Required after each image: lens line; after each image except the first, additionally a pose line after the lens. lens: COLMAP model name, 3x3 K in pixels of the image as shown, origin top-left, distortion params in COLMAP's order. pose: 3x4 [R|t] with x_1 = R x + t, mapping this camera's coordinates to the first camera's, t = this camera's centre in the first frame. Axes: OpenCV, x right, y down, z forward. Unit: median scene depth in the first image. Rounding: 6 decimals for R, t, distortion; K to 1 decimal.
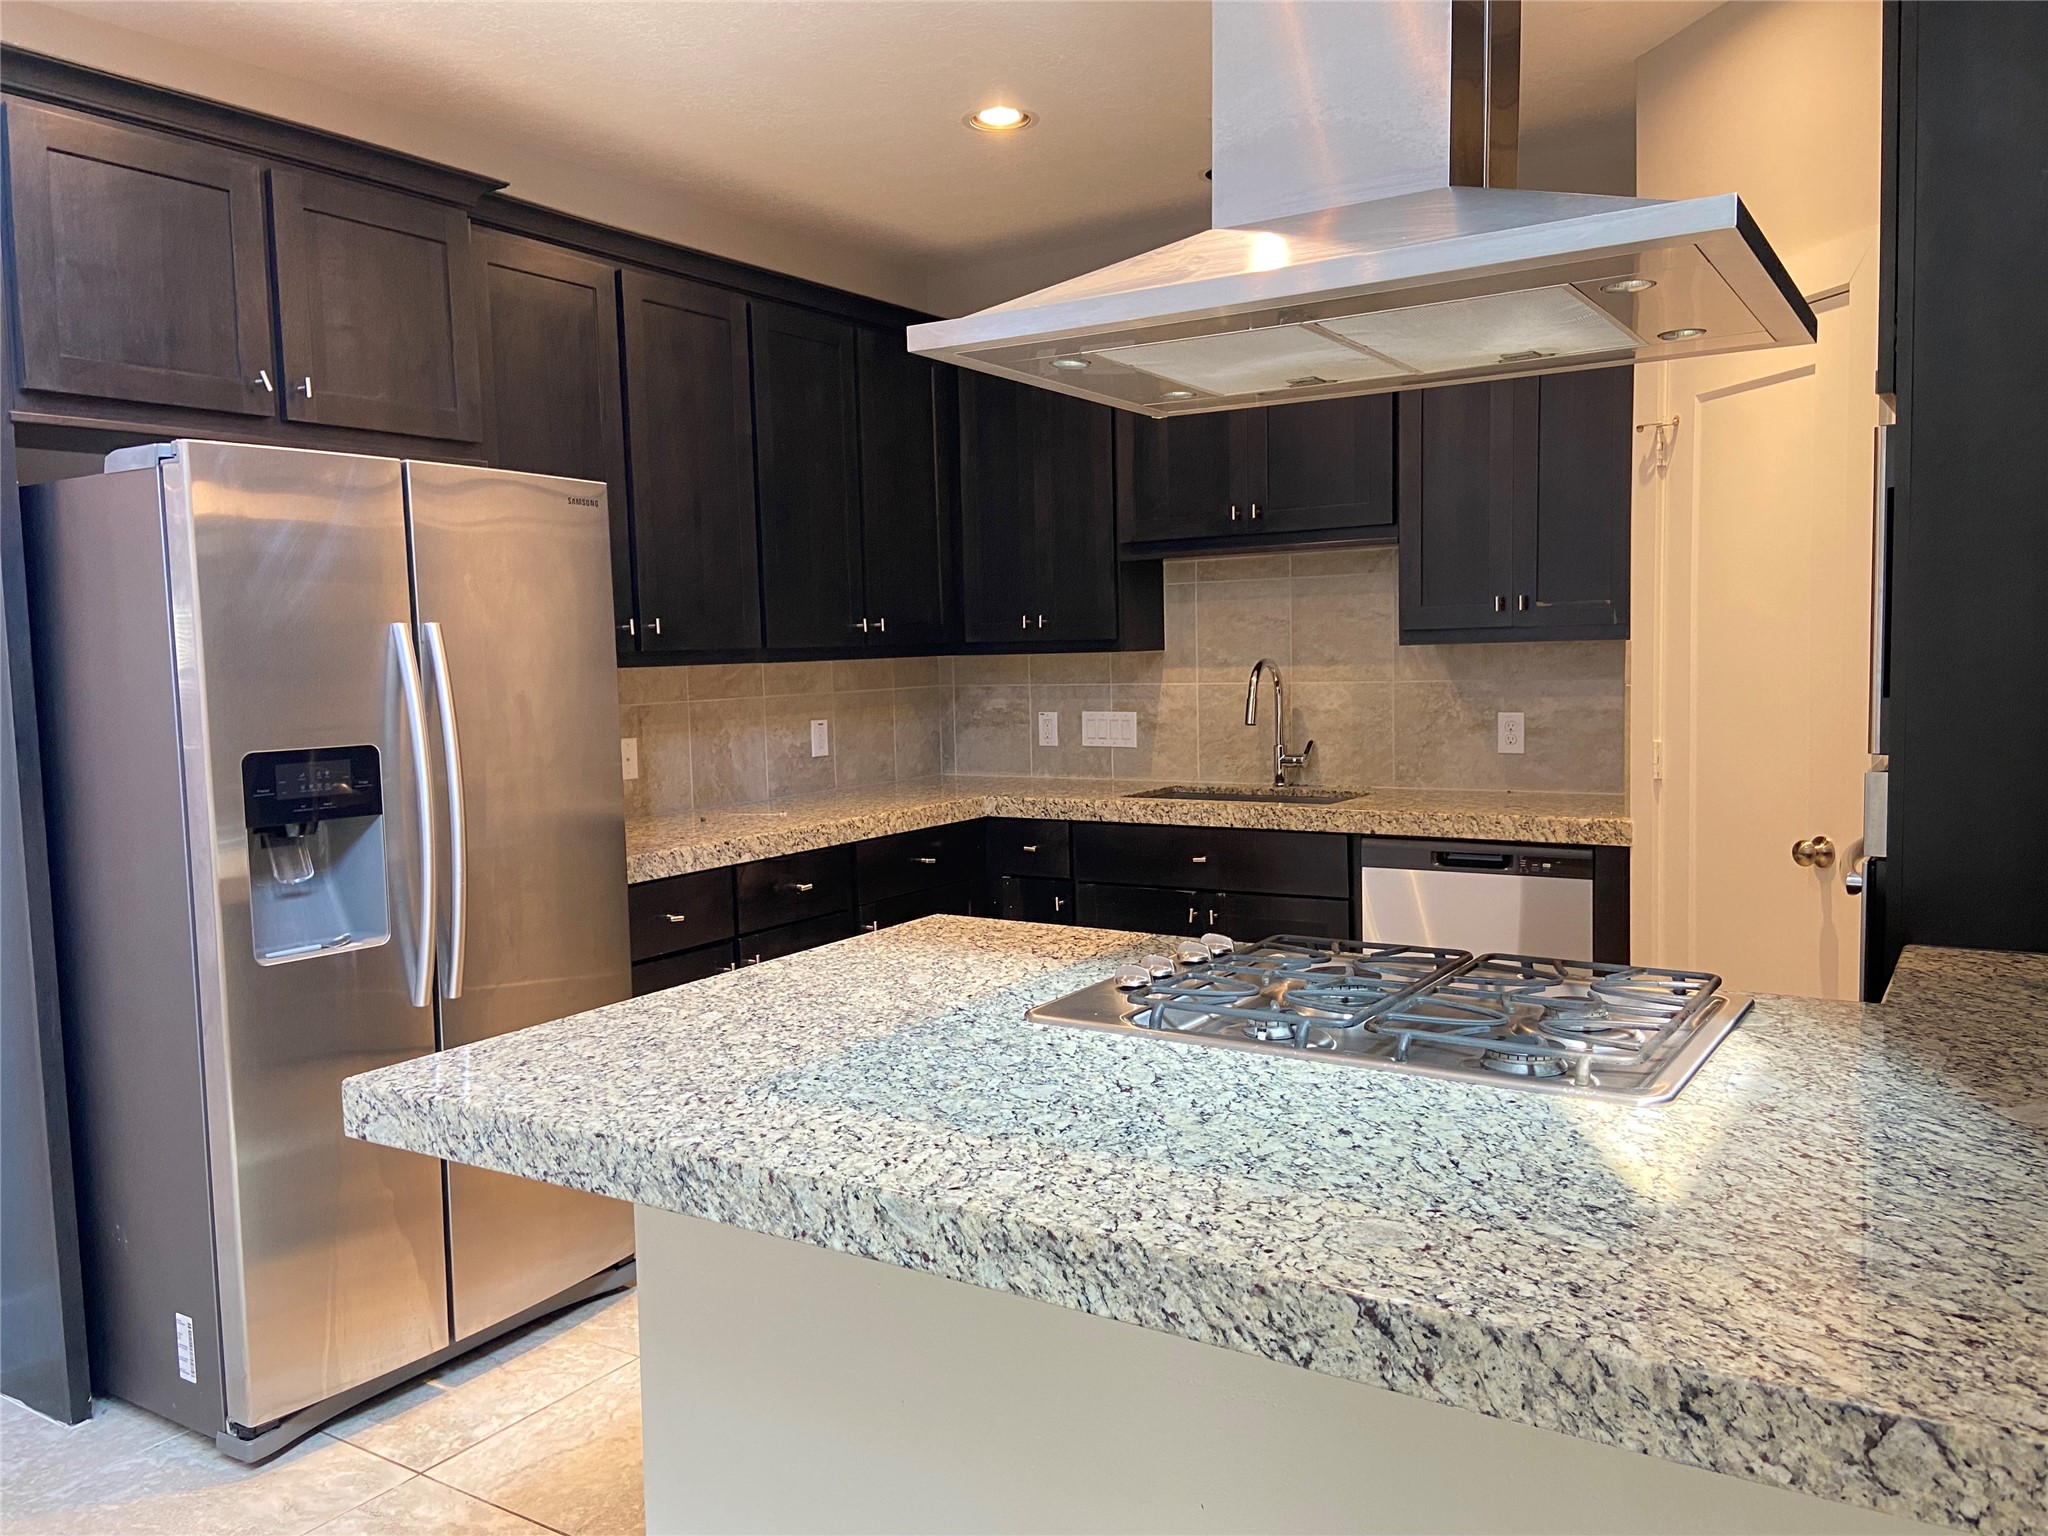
lens RADIAL K [[1537.7, 0, 1001.4], [0, 1537.7, 765.8], [0, 0, 1]] dist [0.133068, -0.158267]
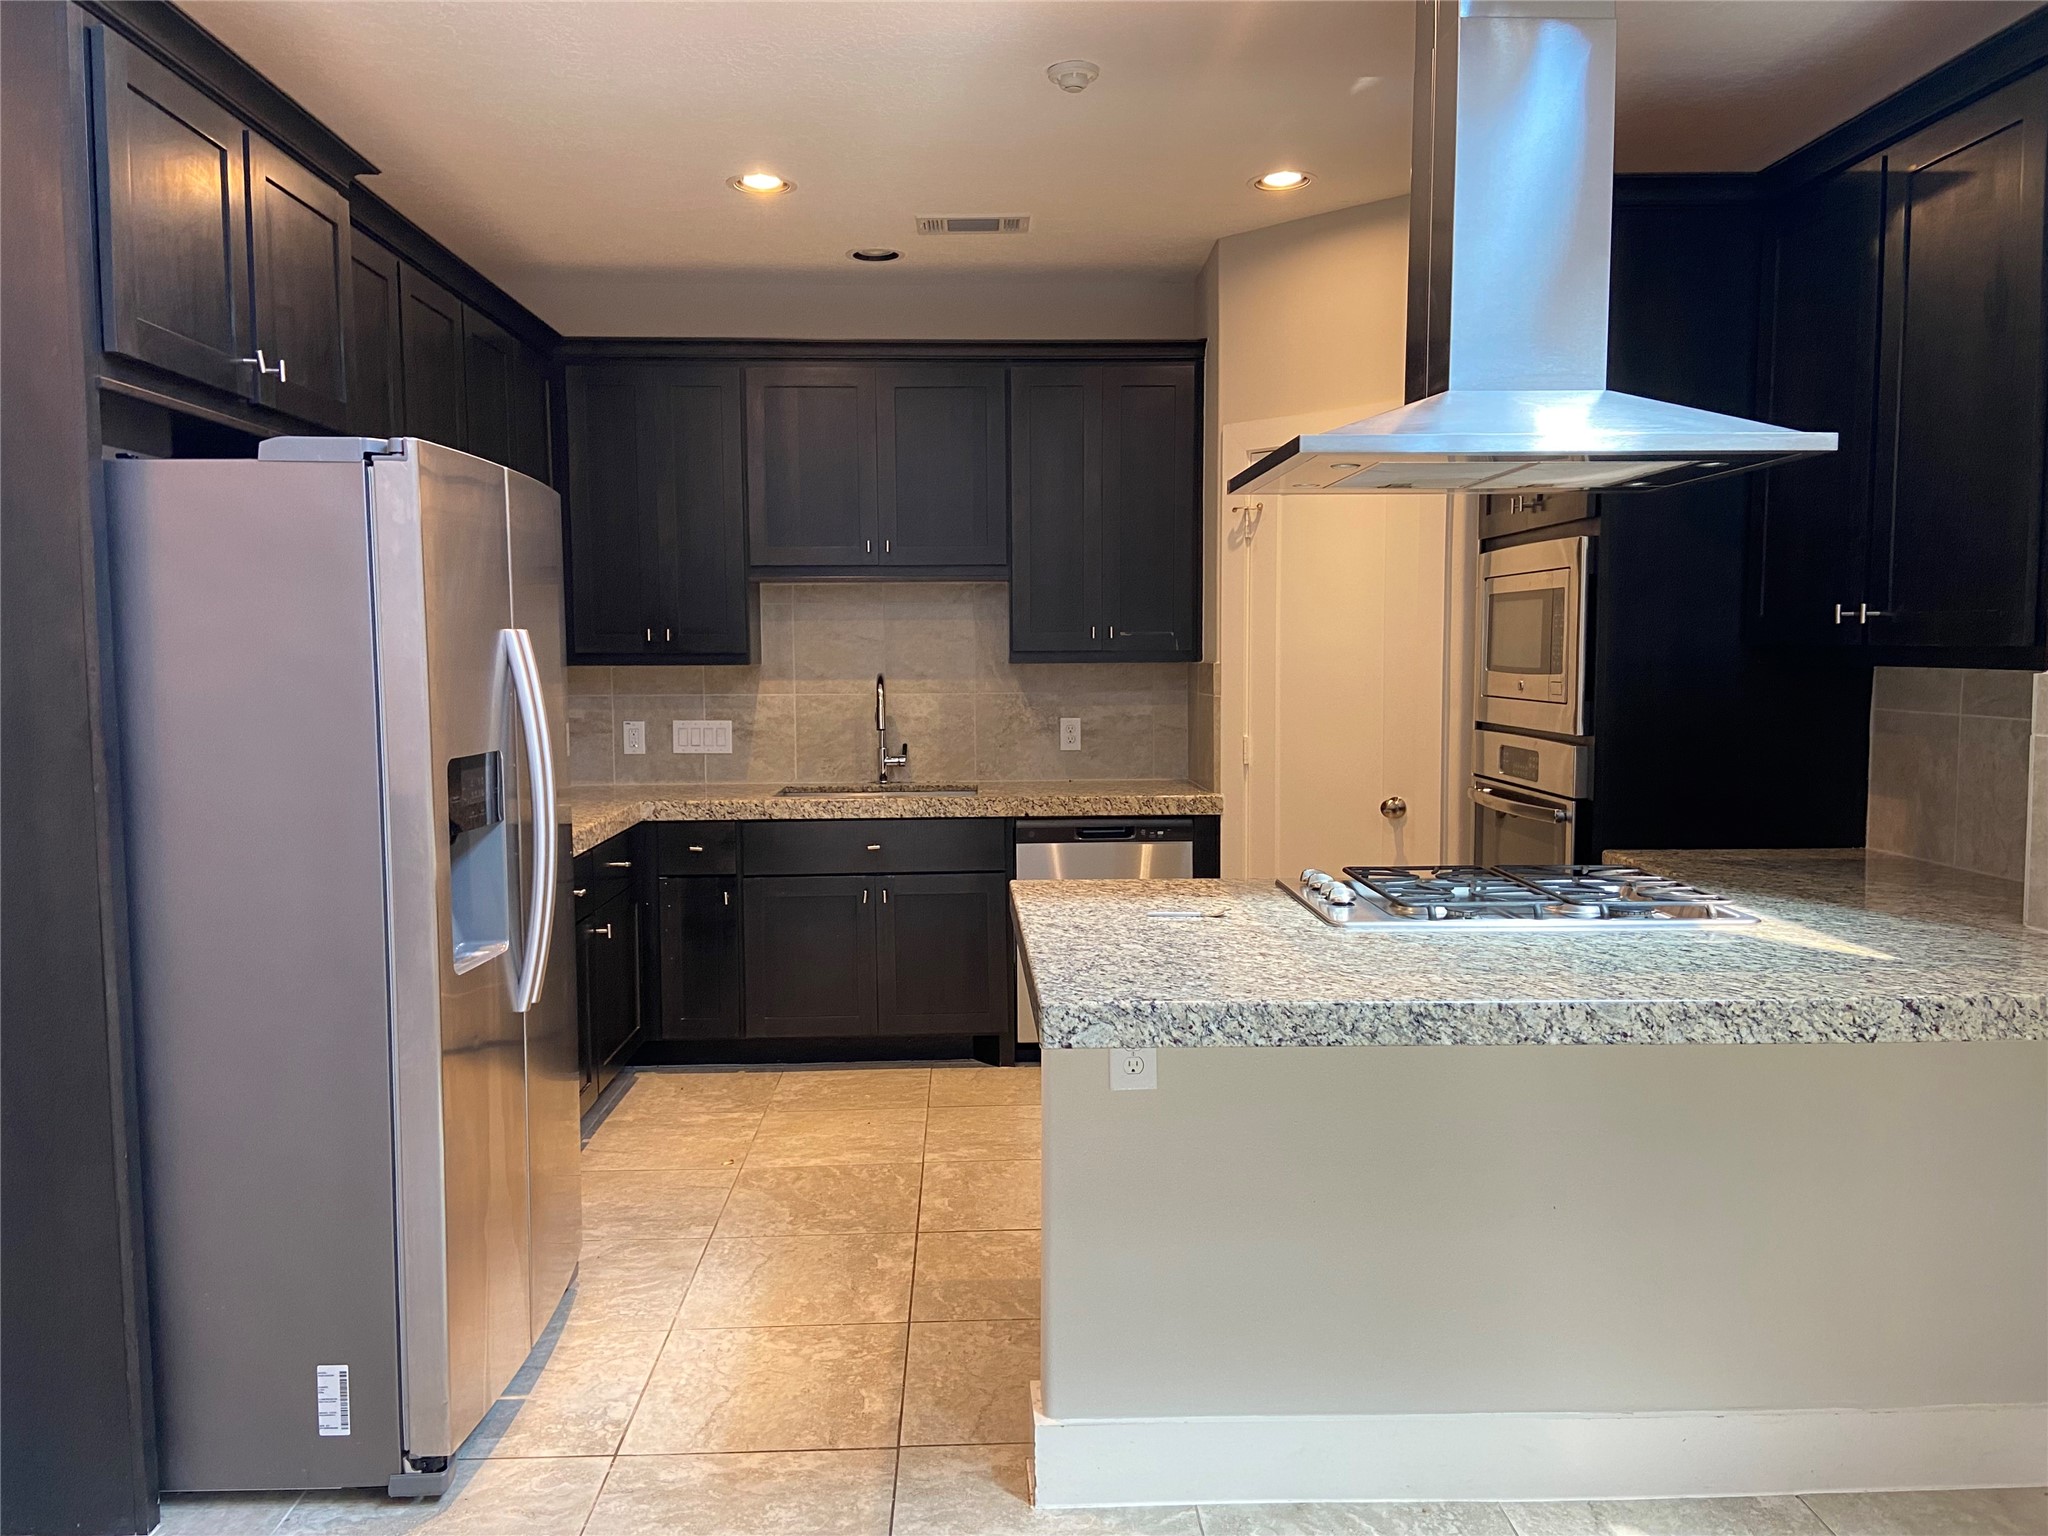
lens RADIAL K [[1537.7, 0, 1001.4], [0, 1537.7, 765.8], [0, 0, 1]] dist [0.133068, -0.158267]
pose [[0.825977, -0.024205, 0.563184, -0.510213], [0.029808, 0.999555, -0.000757, 0.004555], [-0.562915, 0.017412, 0.826331, -0.000512]]
